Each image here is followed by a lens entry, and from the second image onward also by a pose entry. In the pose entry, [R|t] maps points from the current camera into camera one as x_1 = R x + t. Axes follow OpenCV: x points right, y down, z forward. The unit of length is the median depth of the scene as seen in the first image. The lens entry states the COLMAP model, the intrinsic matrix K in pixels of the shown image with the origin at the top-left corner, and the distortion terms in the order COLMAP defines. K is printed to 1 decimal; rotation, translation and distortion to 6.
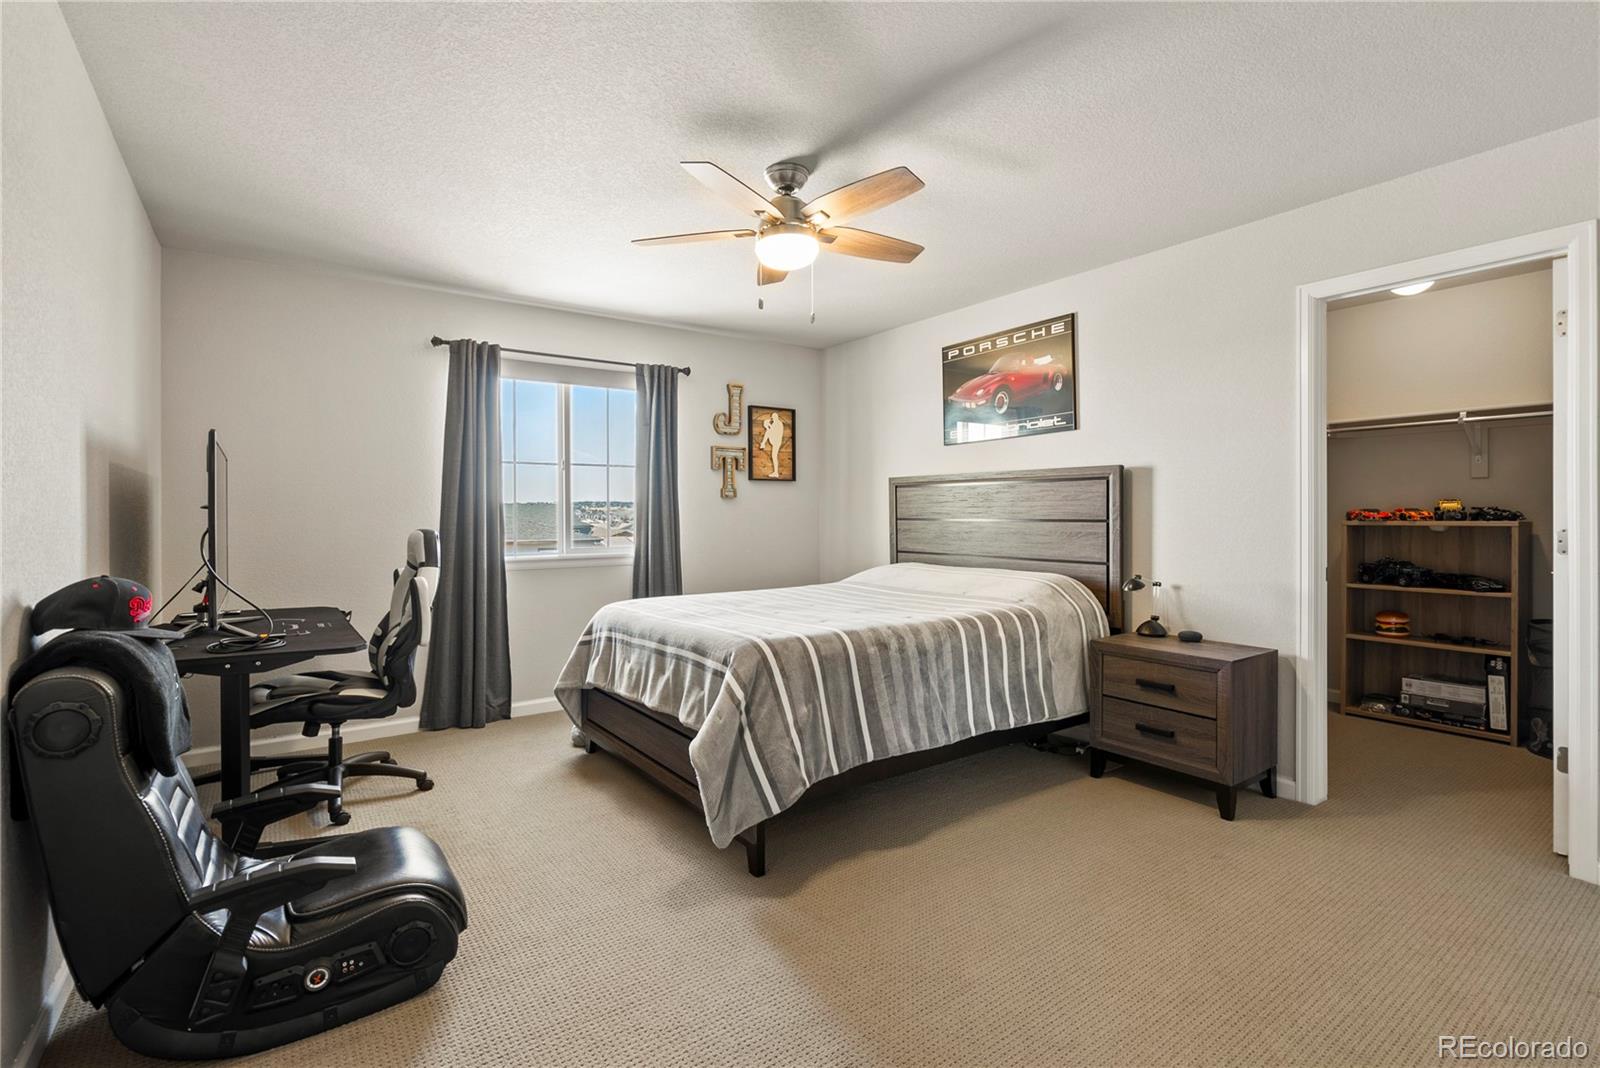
lens RADIAL K [[738.0, 0, 801.5], [0, 738.0, 509.4], [0, 0, 1]] dist [-0.000988, -0.000308]
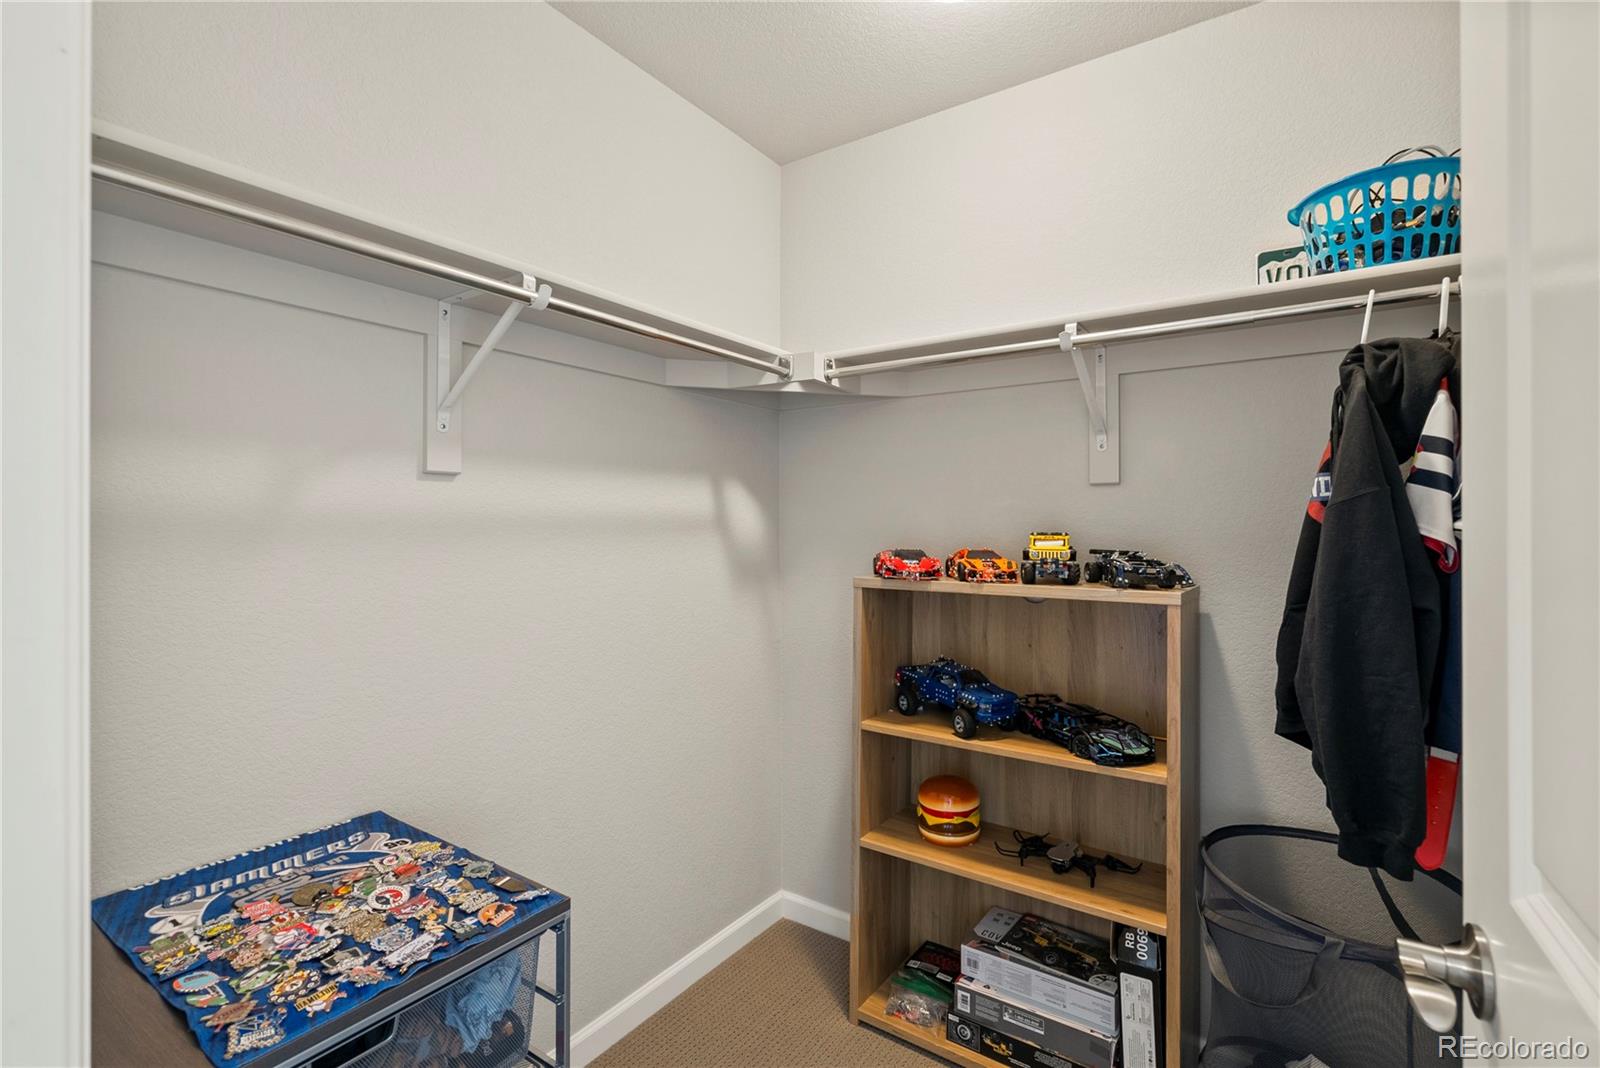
lens RADIAL K [[738.0, 0, 801.5], [0, 738.0, 509.4], [0, 0, 1]] dist [-0.000988, -0.000308]
pose [[0.941681, 0.008147, 0.336408, 0.594180], [-0.004259, 0.999915, -0.012292, -0.021120], [-0.336479, 0.010142, 0.941636, 0.638230]]
